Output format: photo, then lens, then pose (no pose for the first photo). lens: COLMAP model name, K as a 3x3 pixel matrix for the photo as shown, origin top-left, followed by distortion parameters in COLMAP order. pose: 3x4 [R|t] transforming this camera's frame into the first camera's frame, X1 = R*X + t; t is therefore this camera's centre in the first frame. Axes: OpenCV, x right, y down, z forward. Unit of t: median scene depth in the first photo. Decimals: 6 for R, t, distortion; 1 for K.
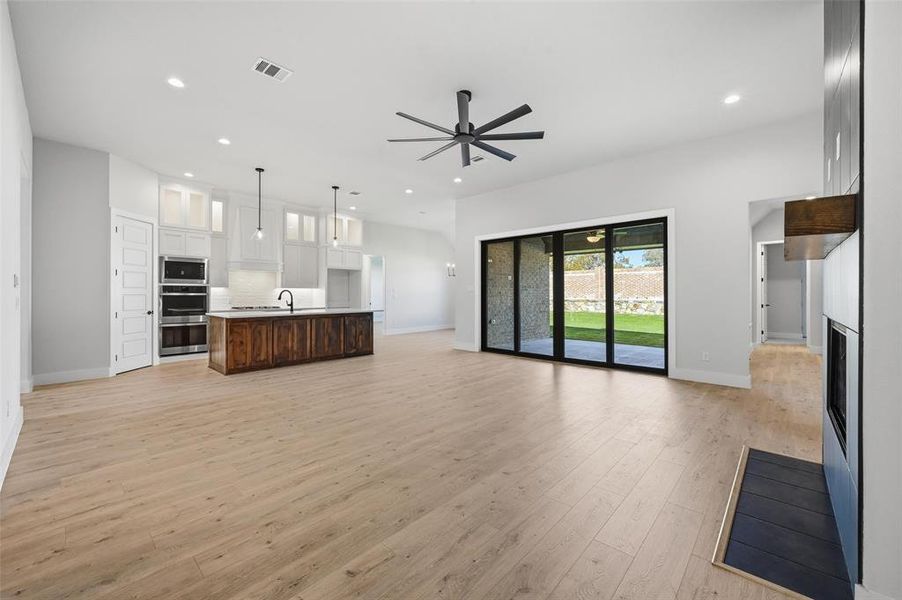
lens RADIAL K [[359.5, 0, 447.4], [0, 359.5, 294.9], [0, 0, 1]] dist [0.001142, 0.000585]
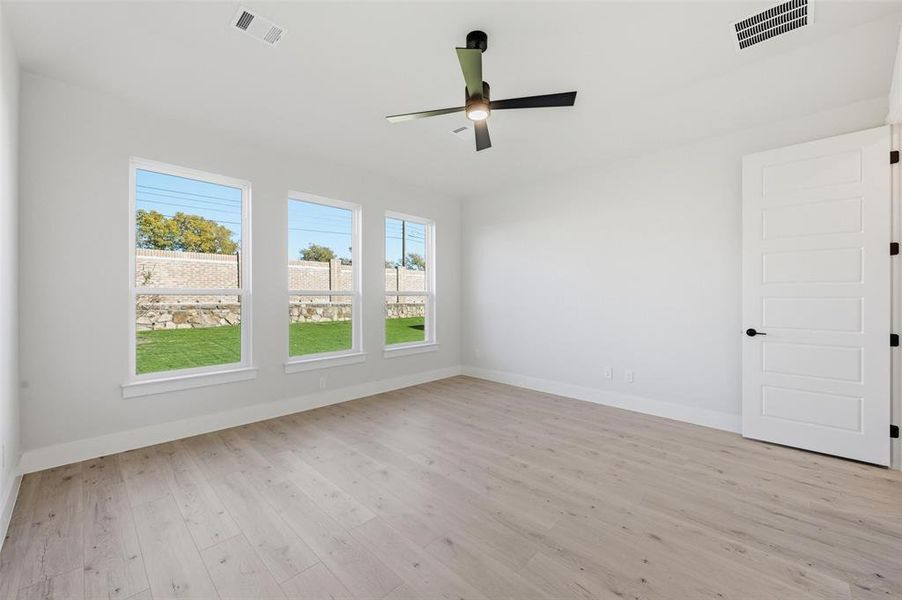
lens RADIAL K [[359.5, 0, 443.8], [0, 359.5, 298.0], [0, 0, 1]] dist [0.001142, 0.000585]
pose [[0.032082, -0.006177, 0.999466, -0.423597], [0.000202, 0.999981, 0.006174, -0.003106], [-0.999485, 0.000004, 0.032082, 1.365742]]
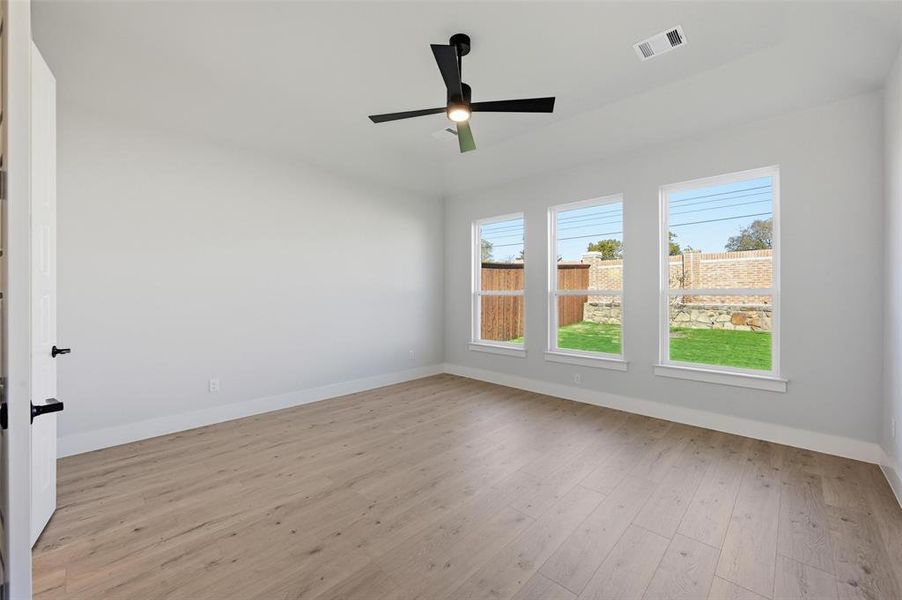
lens RADIAL K [[359.5, 0, 451.1], [0, 359.5, 295.3], [0, 0, 1]] dist [0.001142, 0.000585]
pose [[0.999770, 0.001655, -0.021395, -0.174046], [-0.001730, 0.999992, -0.003521, -0.001906], [0.021389, 0.003557, 0.999765, 1.097567]]
